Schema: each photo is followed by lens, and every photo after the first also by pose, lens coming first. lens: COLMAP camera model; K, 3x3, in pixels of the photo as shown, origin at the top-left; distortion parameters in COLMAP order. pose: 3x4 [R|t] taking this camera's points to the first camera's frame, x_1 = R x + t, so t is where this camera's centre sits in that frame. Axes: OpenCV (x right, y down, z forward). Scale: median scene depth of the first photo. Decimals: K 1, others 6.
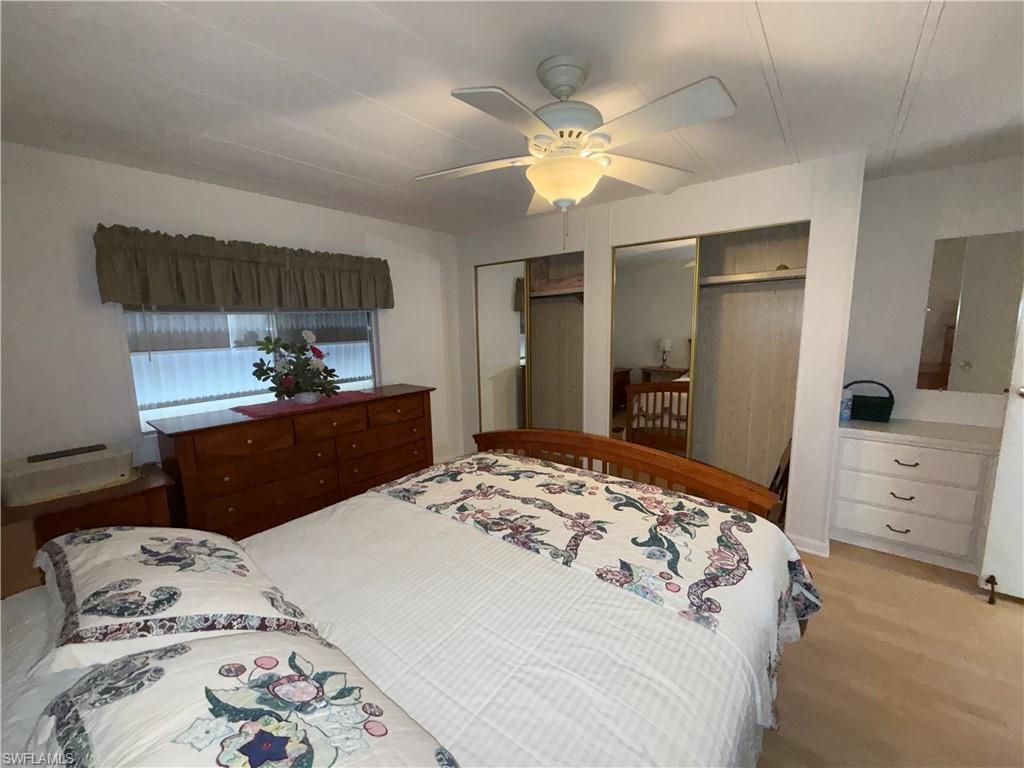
lens RADIAL K [[408.5, 0, 511.3], [0, 408.5, 380.9], [0, 0, 1]] dist [-0.000739, -0.000667]
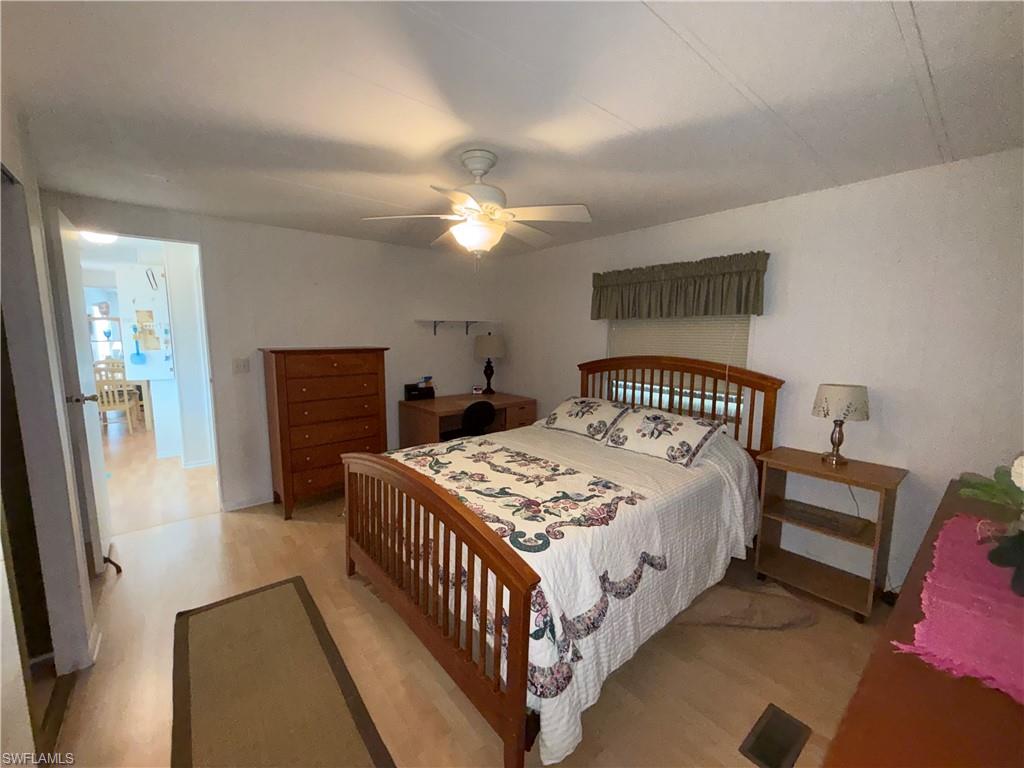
lens RADIAL K [[408.5, 0, 507.9], [0, 408.5, 383.6], [0, 0, 1]] dist [-0.000739, -0.000667]
pose [[-0.978225, -0.013720, 0.207093, -0.229053], [0.040446, 0.966081, 0.255053, -0.305481], [-0.203568, 0.257875, -0.944490, 2.101560]]
